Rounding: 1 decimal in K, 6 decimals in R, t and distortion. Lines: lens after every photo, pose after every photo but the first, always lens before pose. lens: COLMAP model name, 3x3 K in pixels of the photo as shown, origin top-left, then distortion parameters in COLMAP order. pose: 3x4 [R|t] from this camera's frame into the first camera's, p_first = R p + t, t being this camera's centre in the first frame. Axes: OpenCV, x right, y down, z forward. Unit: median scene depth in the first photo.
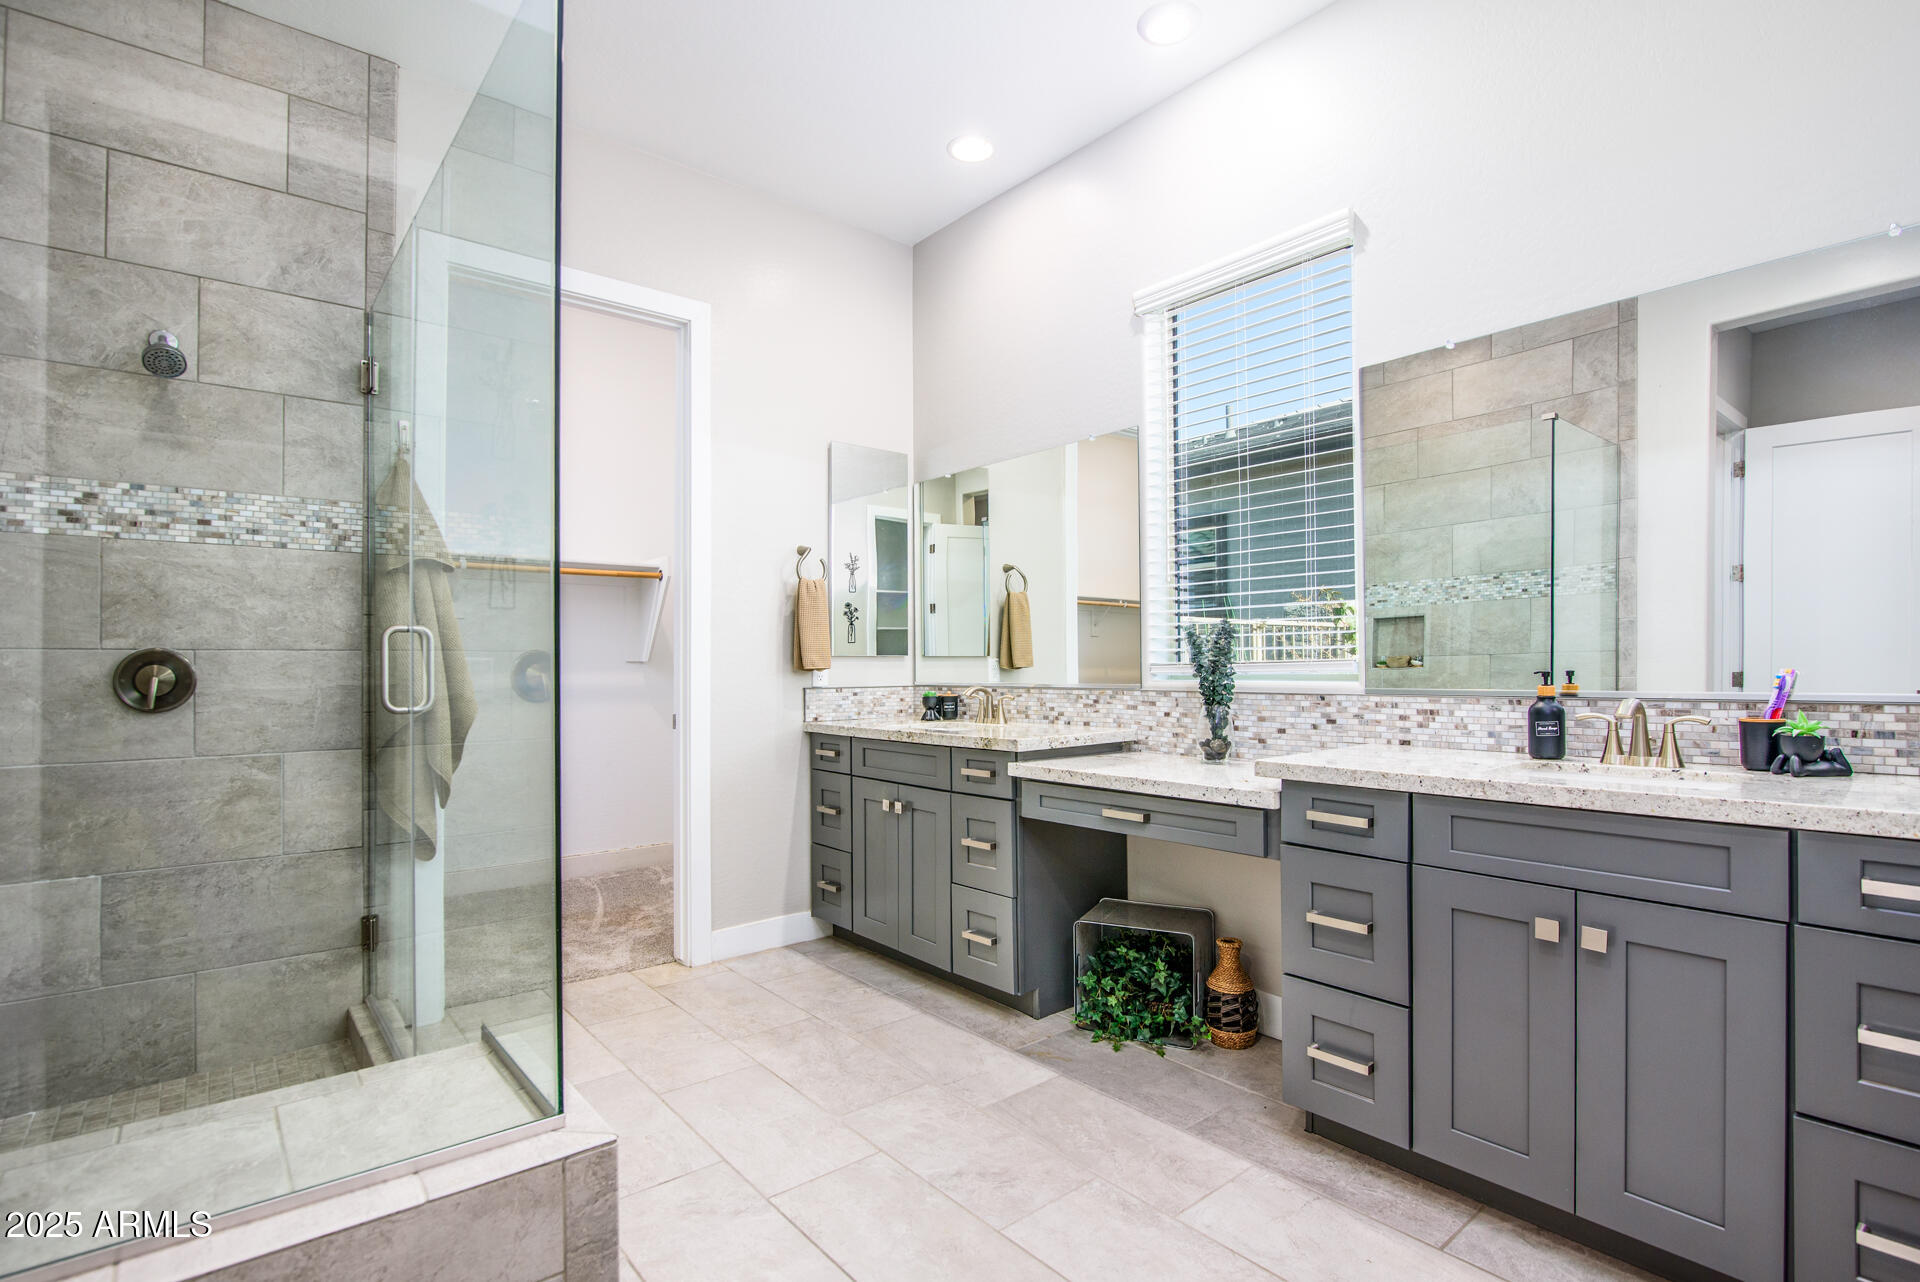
lens RADIAL K [[919.6, 0, 960.0], [0, 919.6, 641.0], [0, 0, 1]] dist [-0.011883, -0.000071]
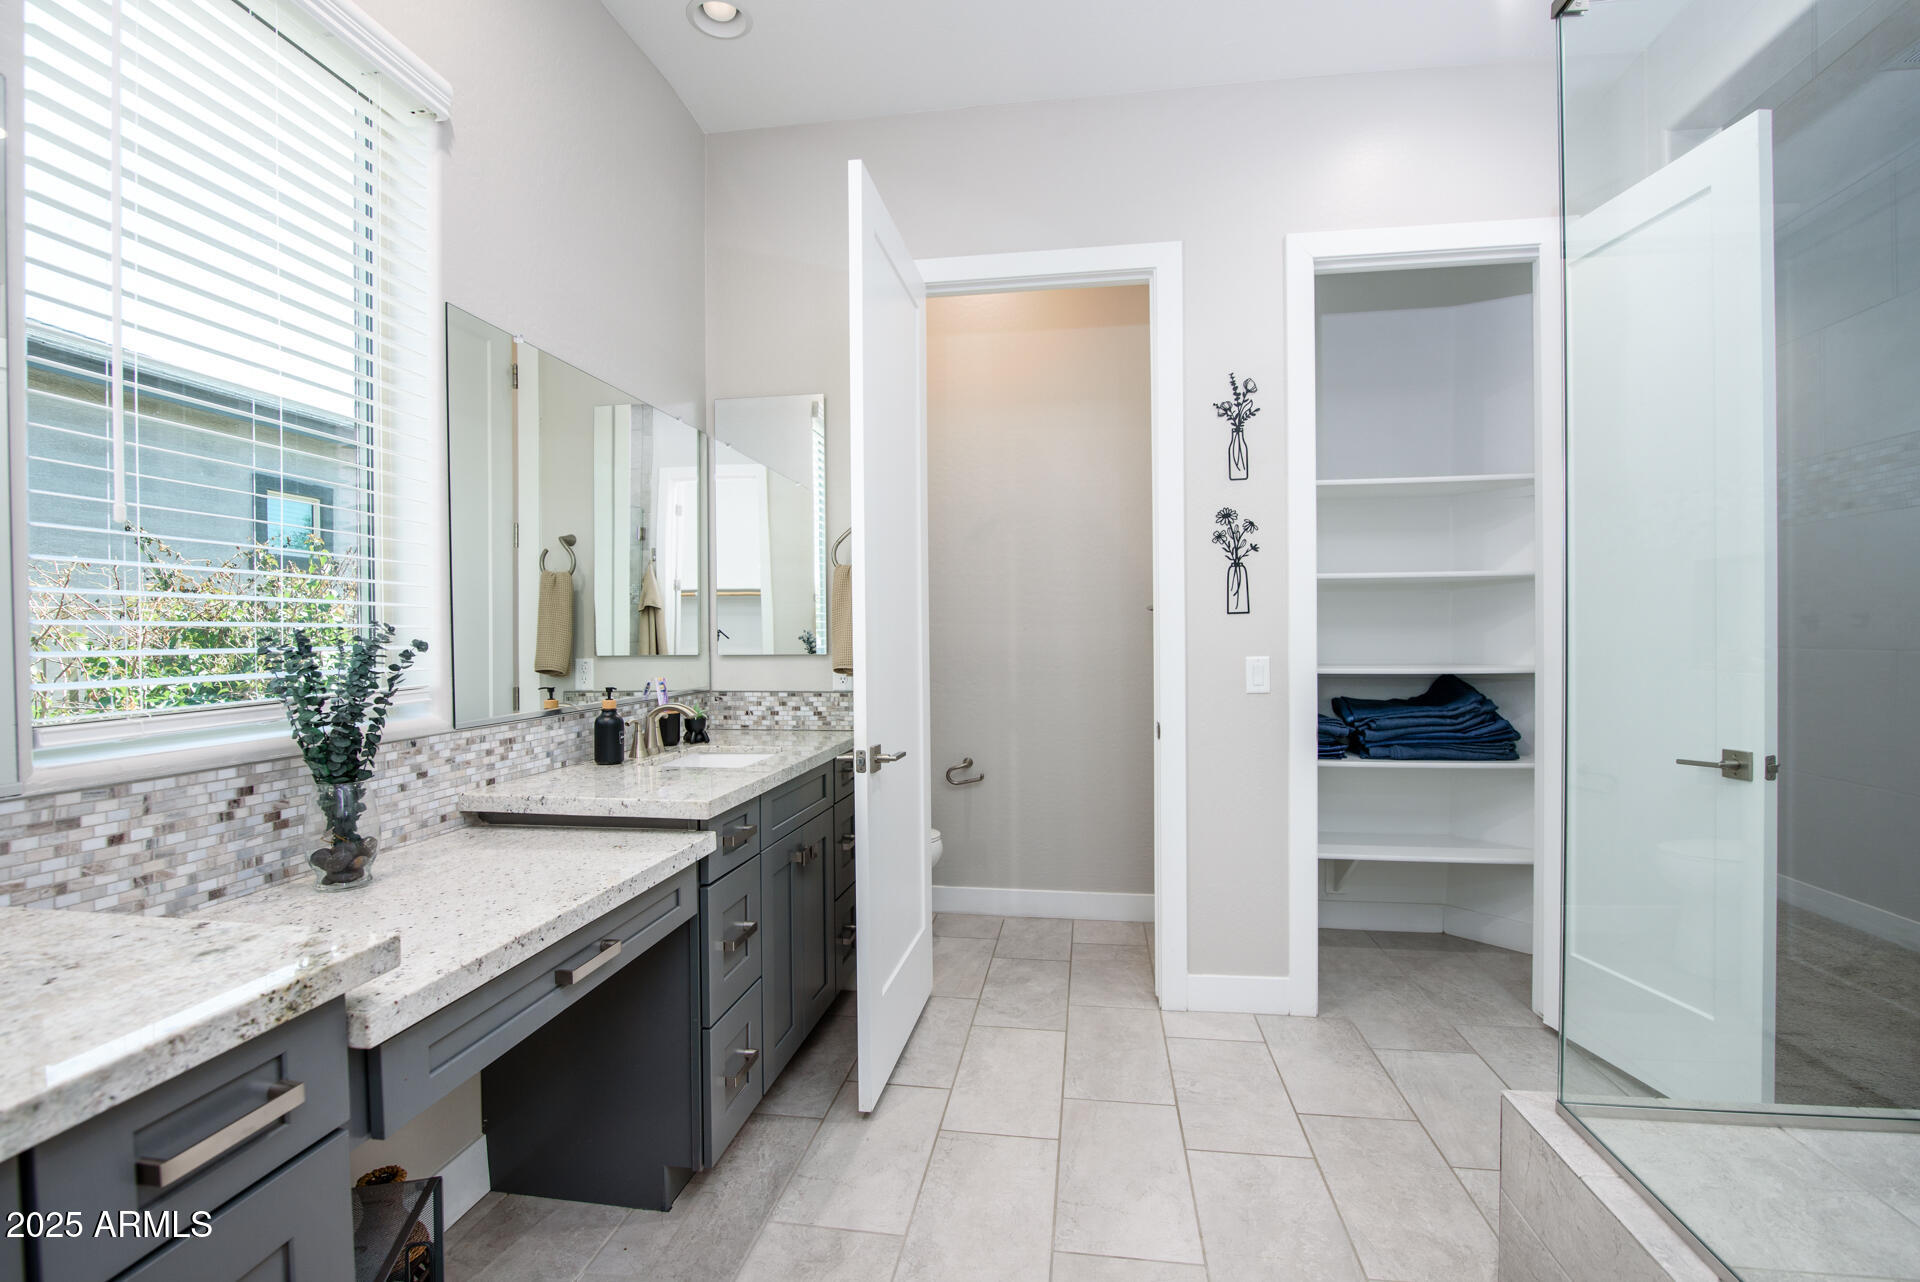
lens RADIAL K [[910.6, 0, 960.0], [0, 910.6, 641.0], [0, 0, 1]] dist [0.000292, 0.000231]
pose [[-0.661249, 0.005043, 0.750150, -0.393485], [-0.007742, 0.999878, -0.013546, -0.009394], [-0.750127, -0.014765, -0.661129, 1.136297]]
